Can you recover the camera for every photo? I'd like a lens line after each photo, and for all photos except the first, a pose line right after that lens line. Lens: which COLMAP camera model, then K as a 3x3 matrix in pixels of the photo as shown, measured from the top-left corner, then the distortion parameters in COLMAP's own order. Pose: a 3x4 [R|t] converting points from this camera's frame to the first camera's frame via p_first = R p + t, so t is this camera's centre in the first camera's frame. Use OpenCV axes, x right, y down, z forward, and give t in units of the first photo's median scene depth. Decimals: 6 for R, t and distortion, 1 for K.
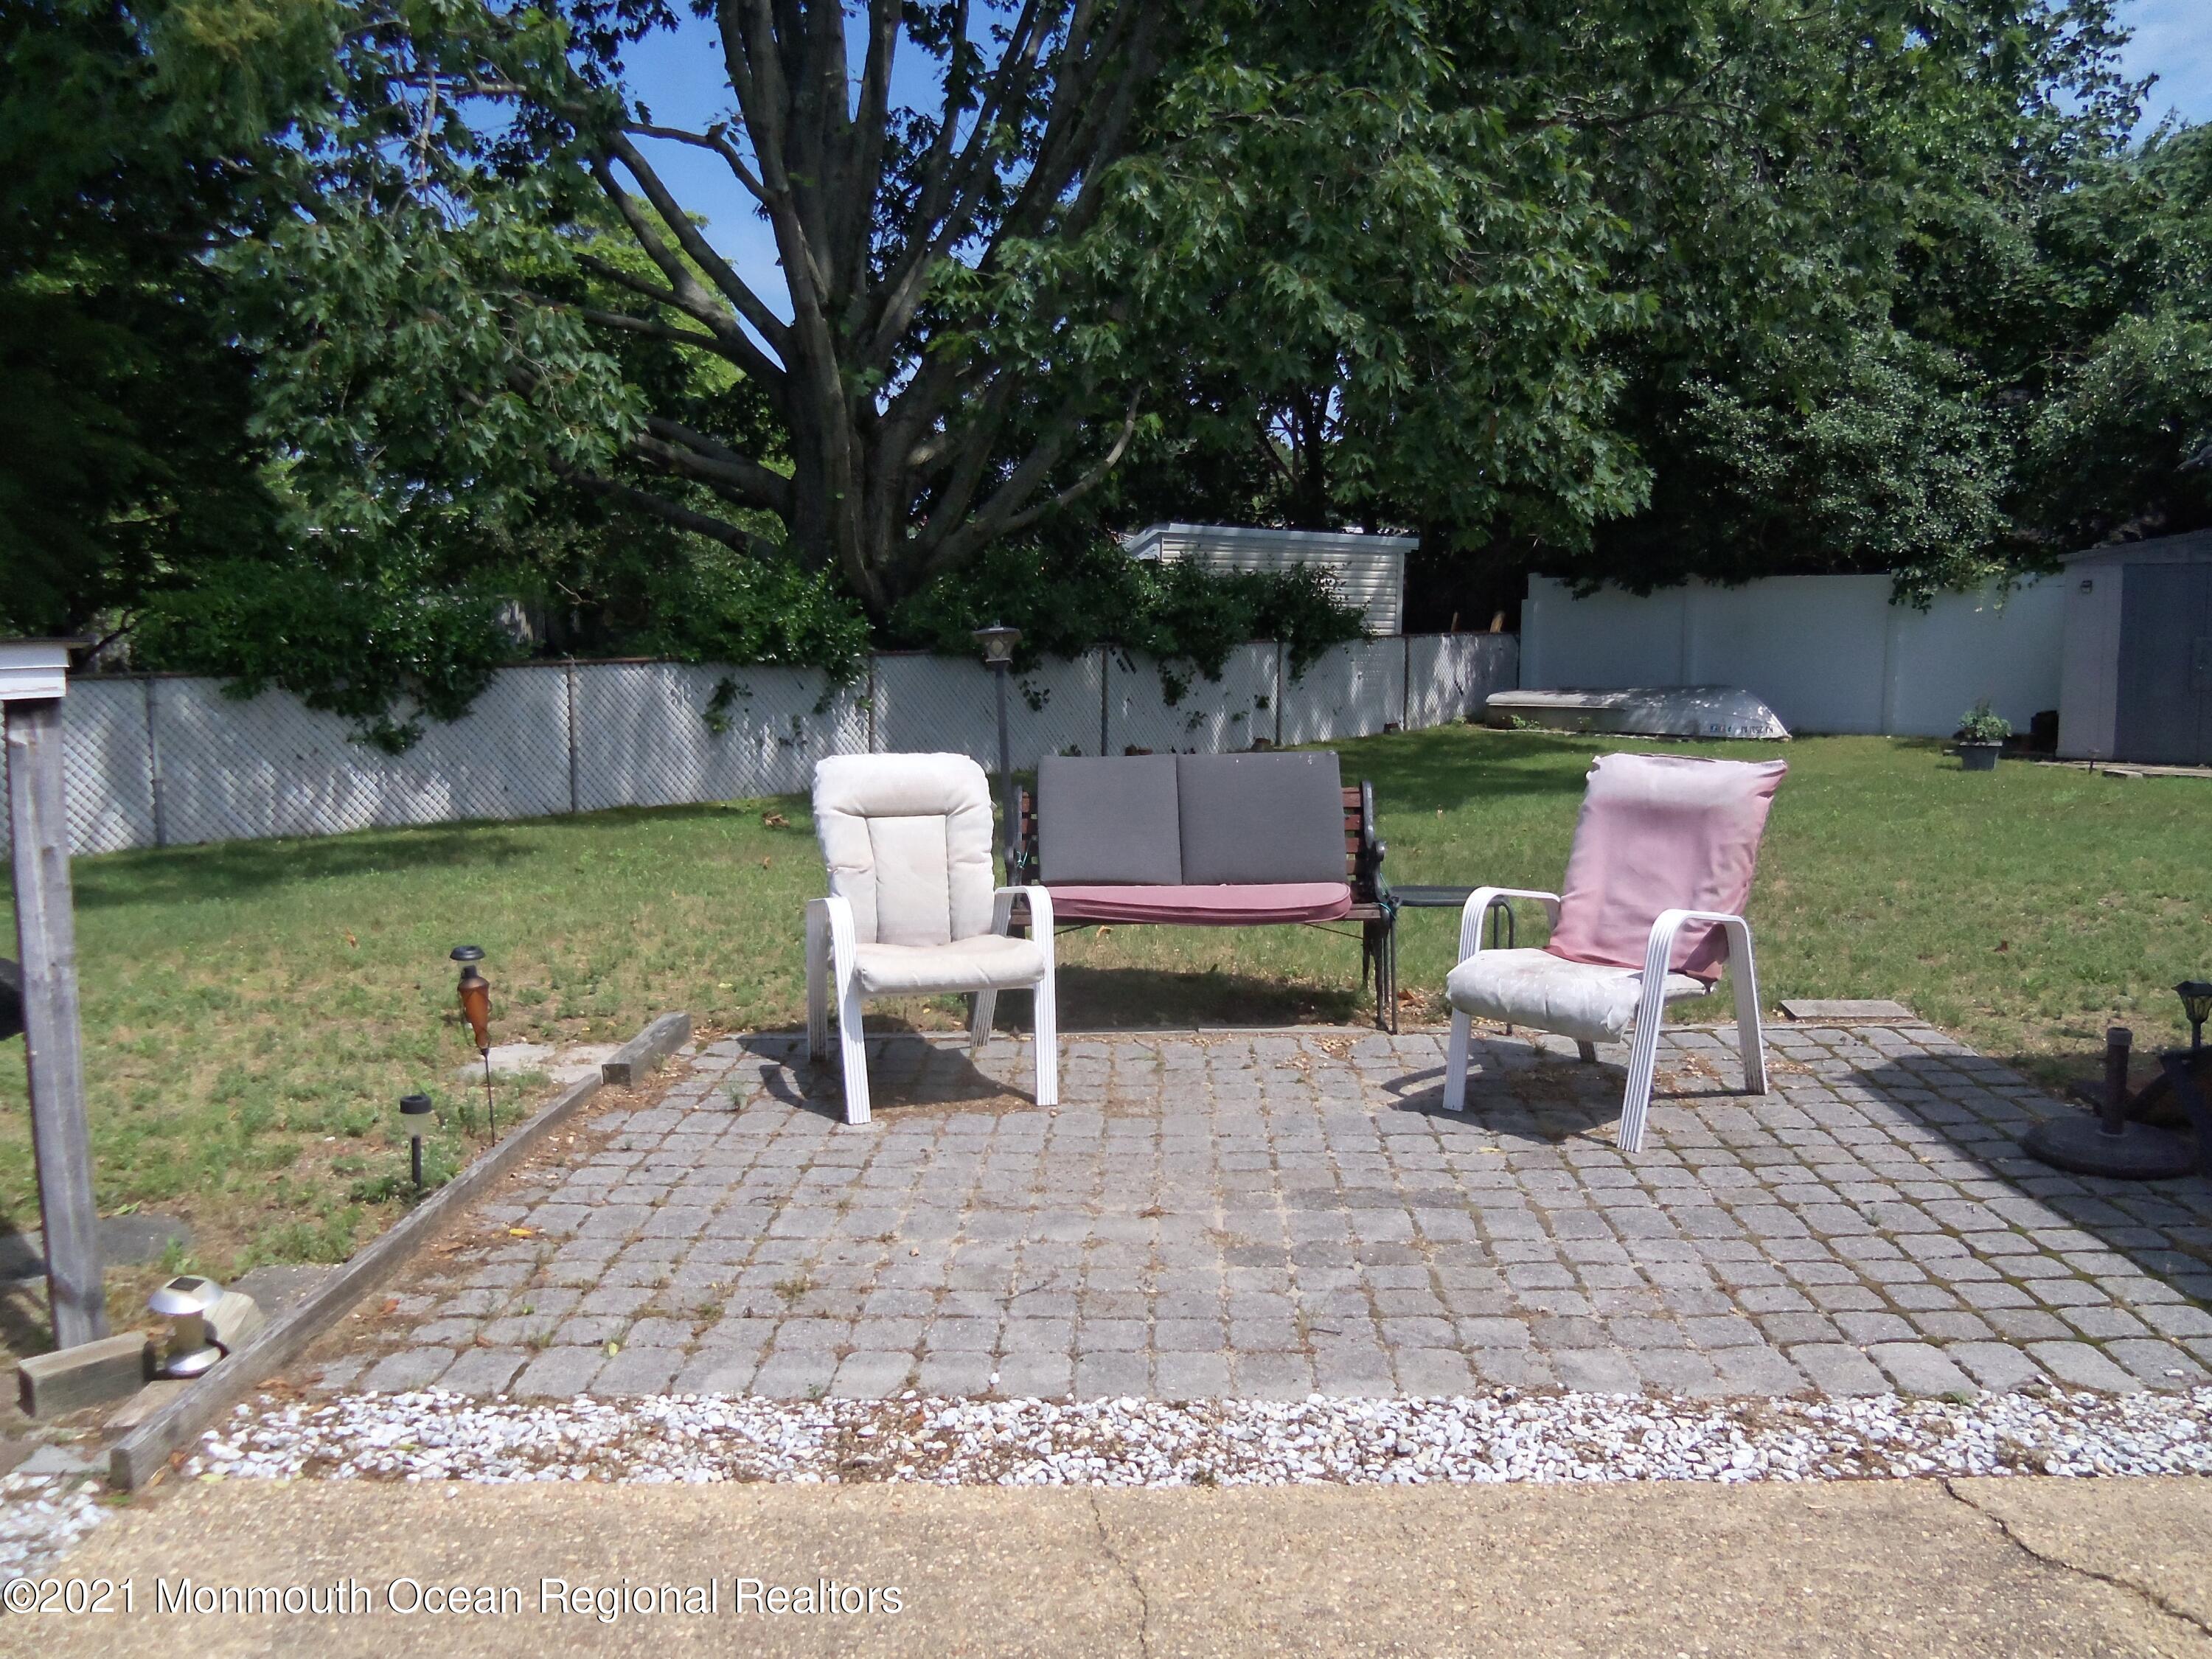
lens RADIAL K [[1821.5, 0, 1106.4], [0, 1821.5, 830.4], [0, 0, 1]] dist [-0.042823, 0.022811]
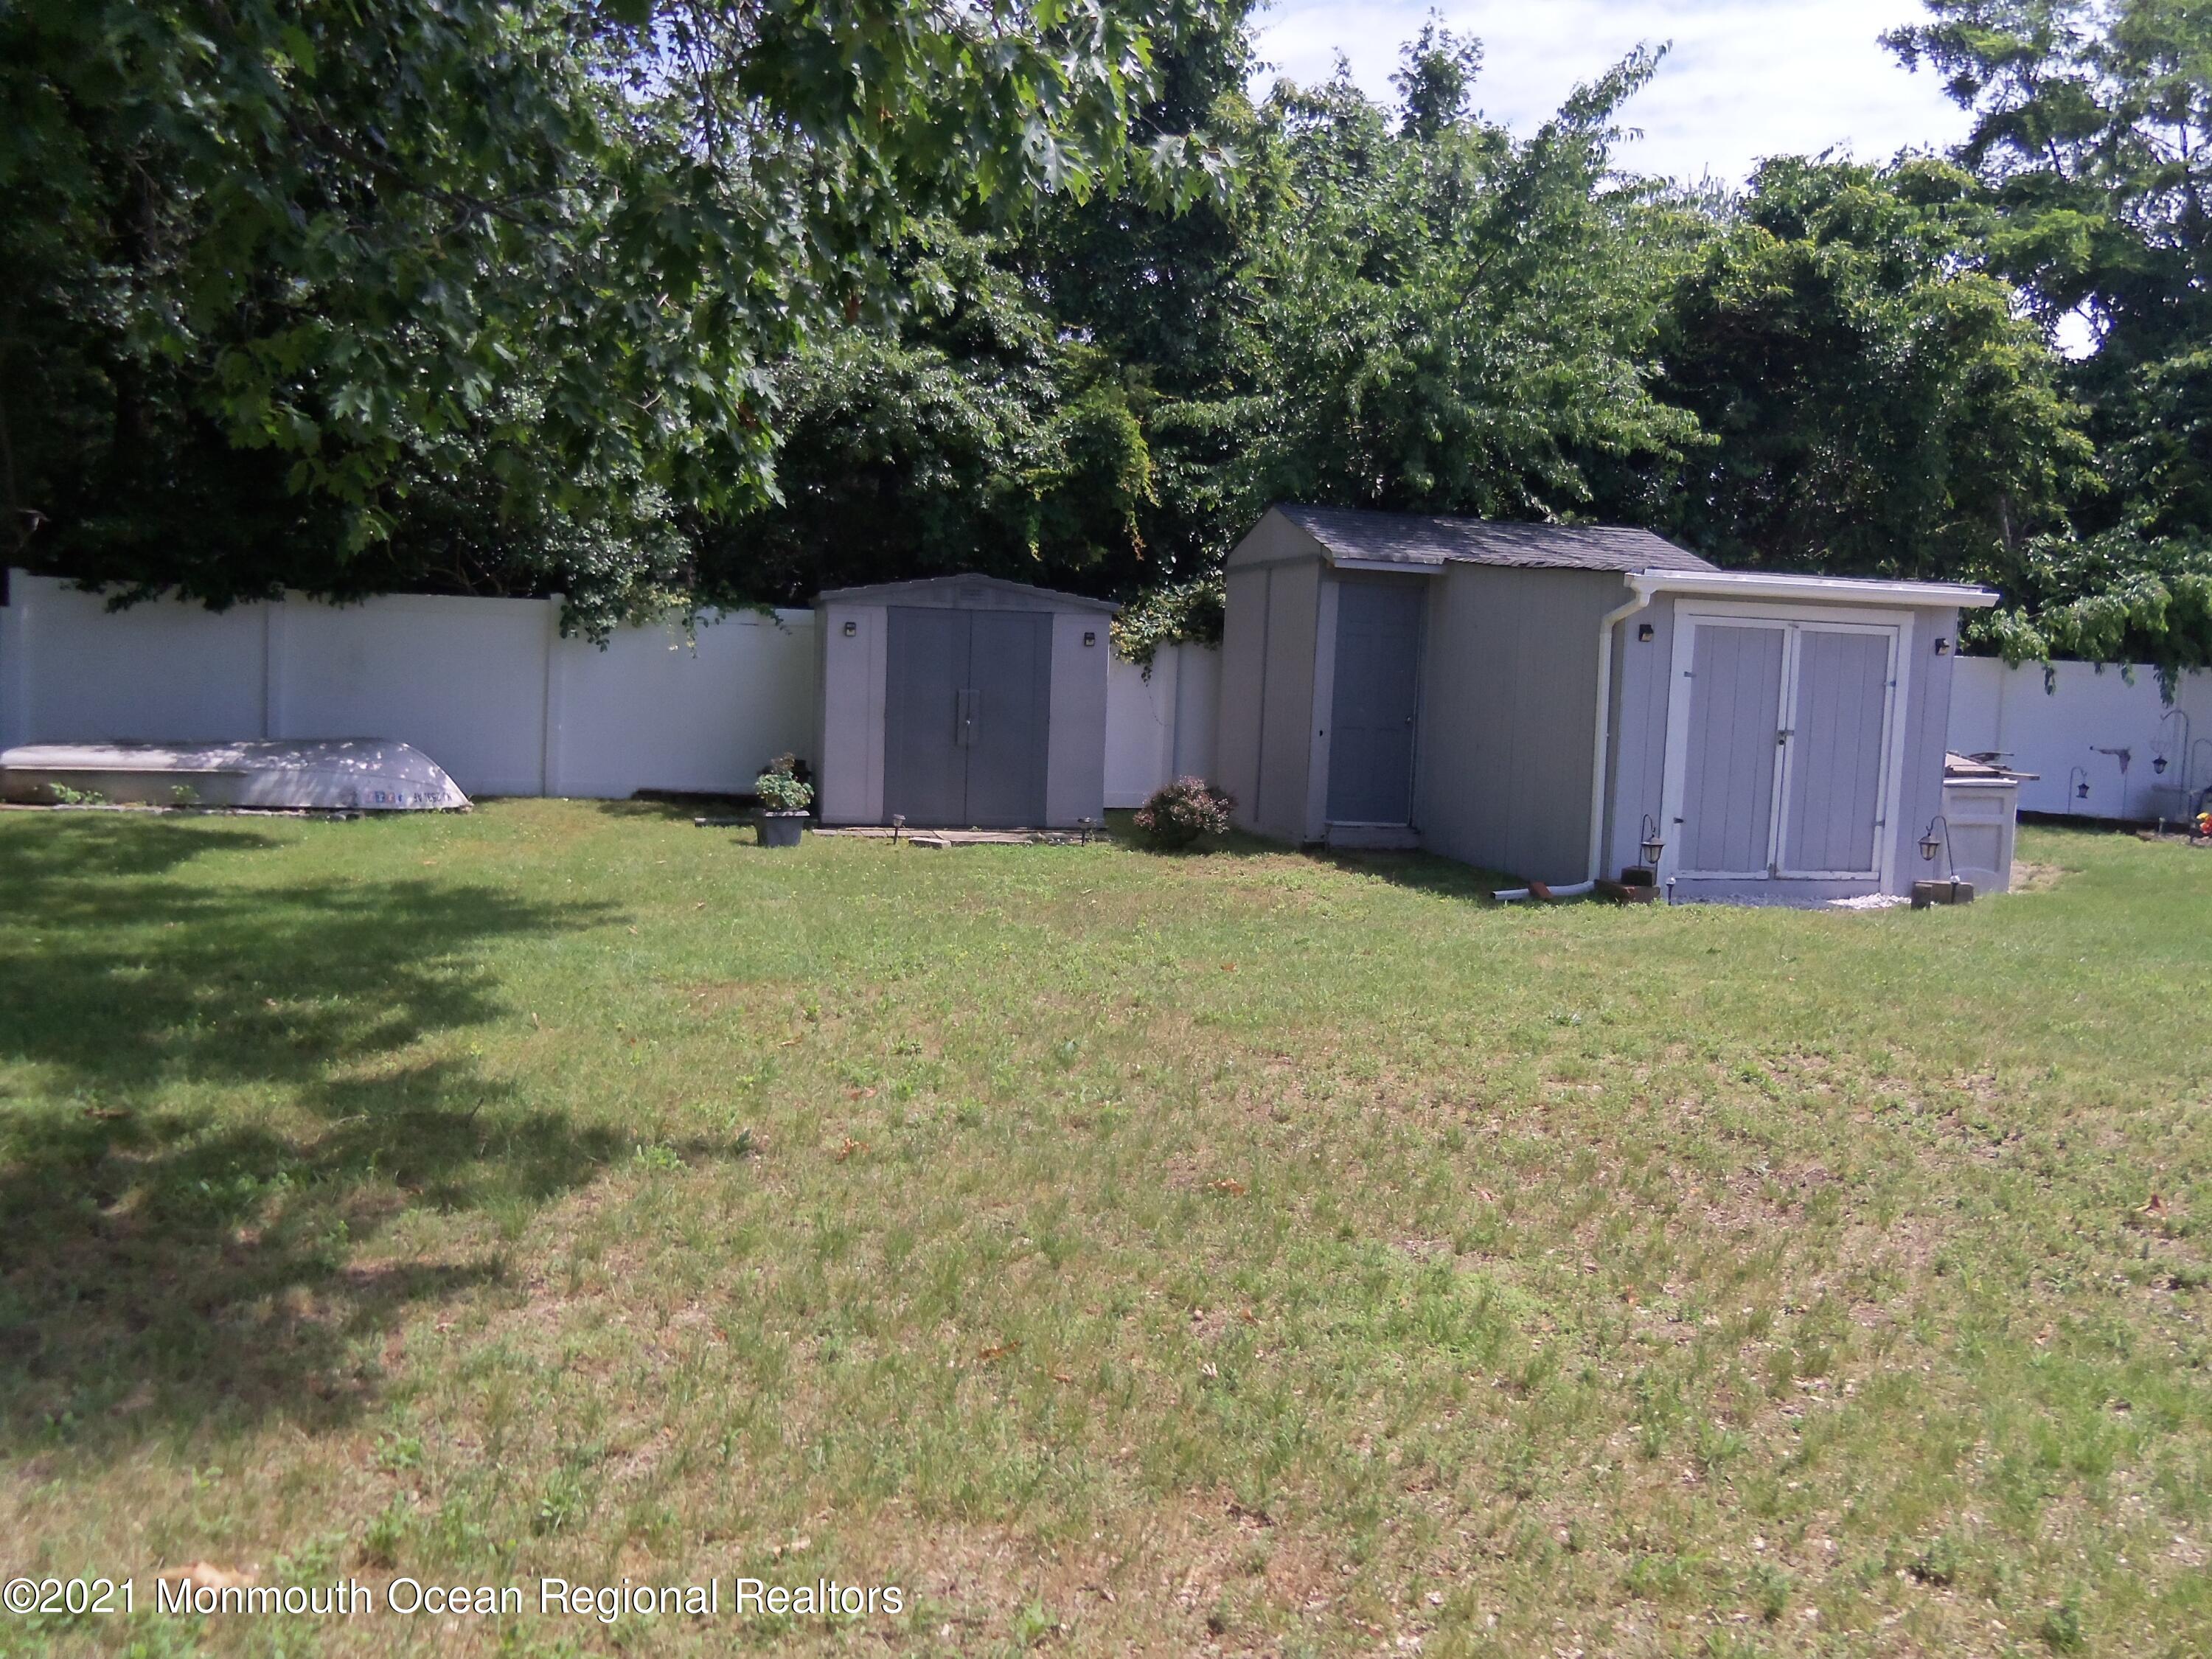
lens RADIAL K [[1821.5, 0, 1106.3], [0, 1821.5, 827.6], [0, 0, 1]] dist [-0.042823, 0.022811]
pose [[0.570833, -0.046331, 0.819758, -0.099294], [0.055728, 0.998291, 0.017615, -0.040476], [-0.819173, 0.035629, 0.572439, 0.336549]]
